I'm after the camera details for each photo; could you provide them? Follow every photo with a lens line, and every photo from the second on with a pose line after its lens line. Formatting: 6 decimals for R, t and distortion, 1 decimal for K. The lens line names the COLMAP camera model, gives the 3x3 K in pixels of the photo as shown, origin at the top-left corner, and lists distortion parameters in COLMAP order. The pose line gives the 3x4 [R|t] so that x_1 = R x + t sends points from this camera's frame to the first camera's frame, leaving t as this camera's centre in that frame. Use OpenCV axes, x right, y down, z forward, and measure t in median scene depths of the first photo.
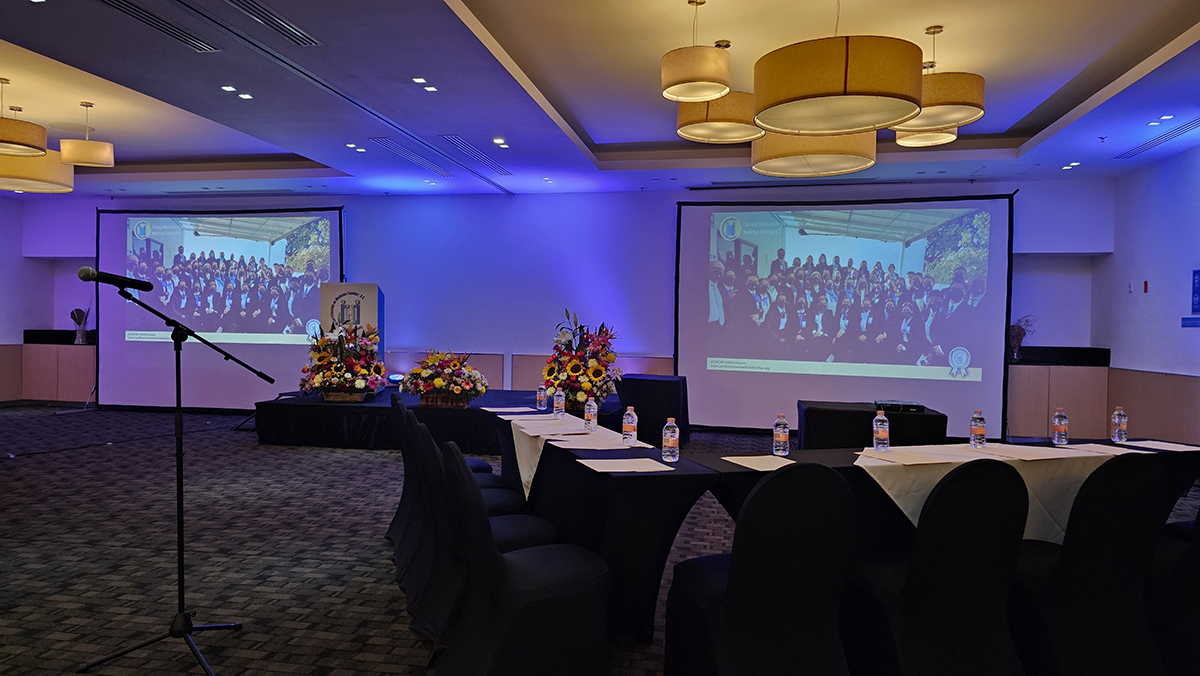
lens RADIAL K [[800.8, 0, 596.1], [0, 800.8, 337.6], [0, 0, 1]] dist [0.048131, -0.001966]
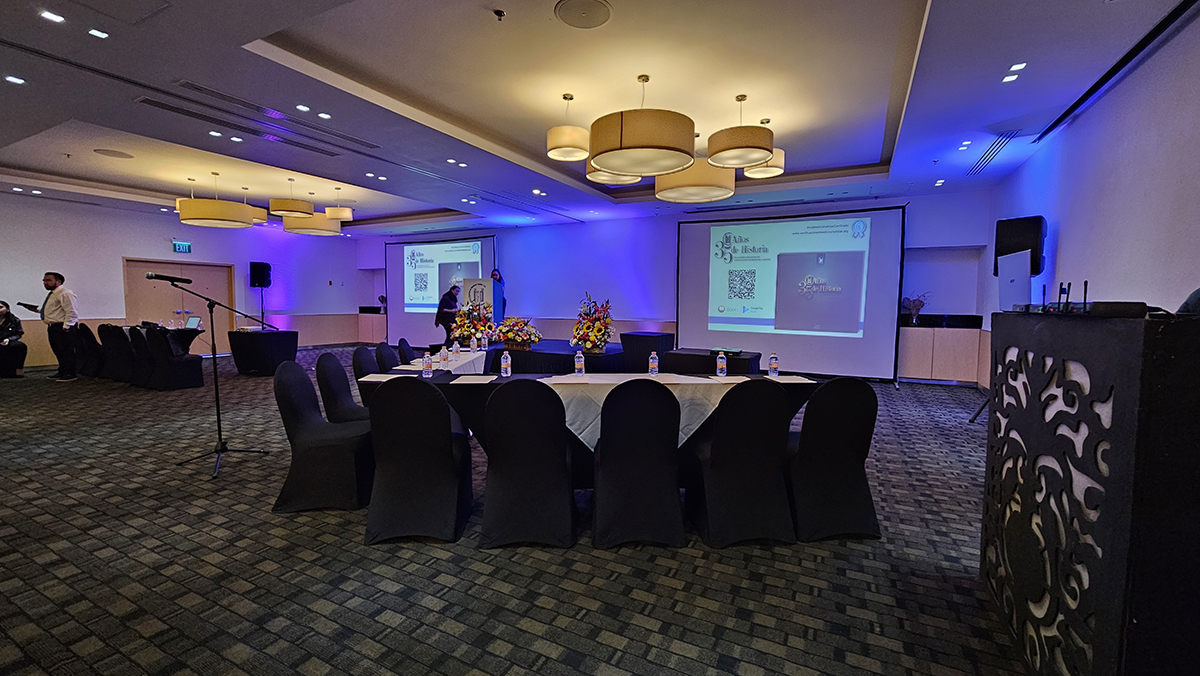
lens RADIAL K [[493.2, 0, 604.1], [0, 493.2, 337.7], [0, 0, 1]] dist [0.002259, 0.000078]
pose [[0.963035, 0.012161, -0.269103, 0.280796], [0.002369, 0.998560, 0.053602, 0.005175], [0.269368, -0.052258, 0.961619, 0.030941]]
